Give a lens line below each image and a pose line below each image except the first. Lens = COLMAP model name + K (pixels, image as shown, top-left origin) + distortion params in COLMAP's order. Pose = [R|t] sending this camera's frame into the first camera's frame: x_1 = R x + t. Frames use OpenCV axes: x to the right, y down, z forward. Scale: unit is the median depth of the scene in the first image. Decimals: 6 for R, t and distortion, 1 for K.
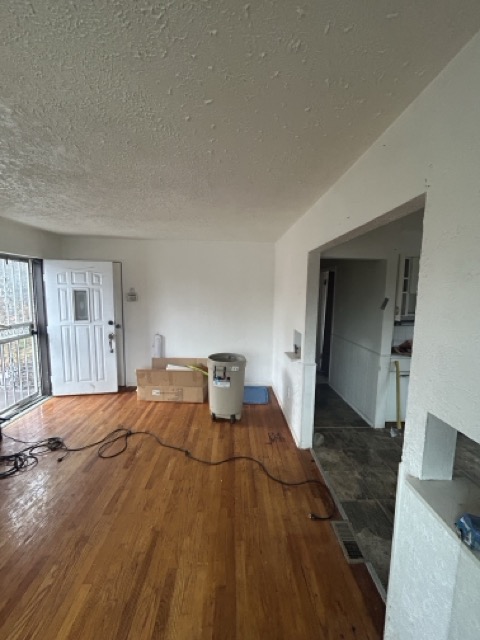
lens RADIAL K [[259.7, 0, 242.3], [0, 259.7, 320.9], [0, 0, 1]] dist [-0.007726, 0.001622]
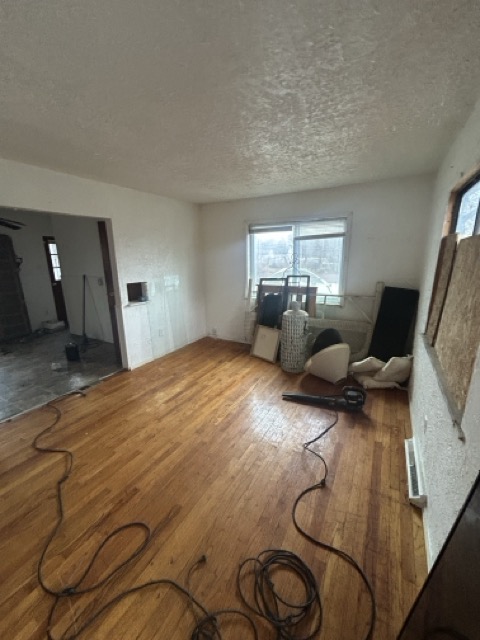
lens RADIAL K [[259.7, 0, 240.6], [0, 259.7, 322.4], [0, 0, 1]] dist [-0.007726, 0.001622]
pose [[-0.851036, -0.139841, 0.506144, -0.962953], [0.055845, 0.934318, 0.352039, -0.125713], [-0.522129, 0.327864, -0.787329, 1.200863]]
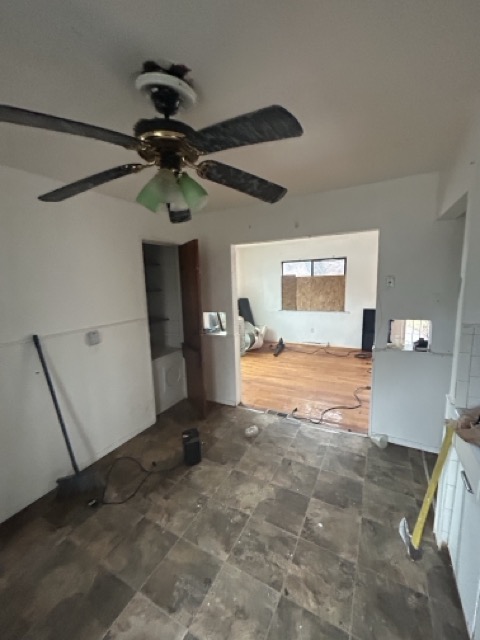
lens RADIAL K [[259.7, 0, 241.3], [0, 259.7, 321.0], [0, 0, 1]] dist [-0.007726, 0.001622]
pose [[-0.507400, 0.125959, -0.852455, 1.368513], [-0.084115, 0.977295, 0.194472, -0.079988], [0.857596, 0.170380, -0.485284, 1.061852]]
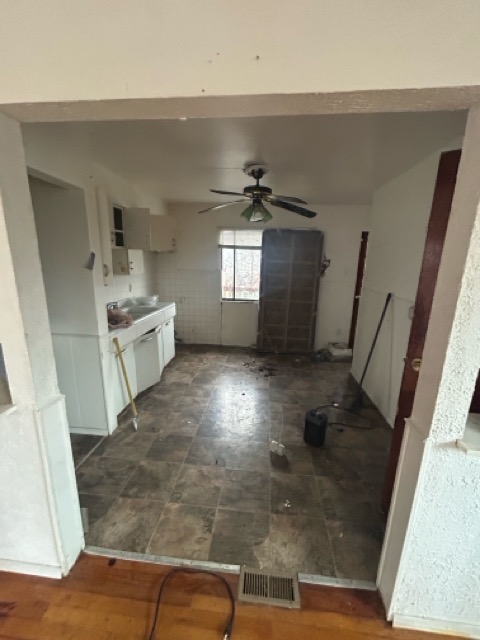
lens RADIAL K [[259.7, 0, 240.7], [0, 259.7, 317.8], [0, 0, 1]] dist [-0.007726, 0.001622]
pose [[0.139816, -0.230821, 0.962898, -0.086111], [0.100379, 0.970745, 0.218126, -0.037355], [-0.985076, 0.066157, 0.158895, 0.622342]]
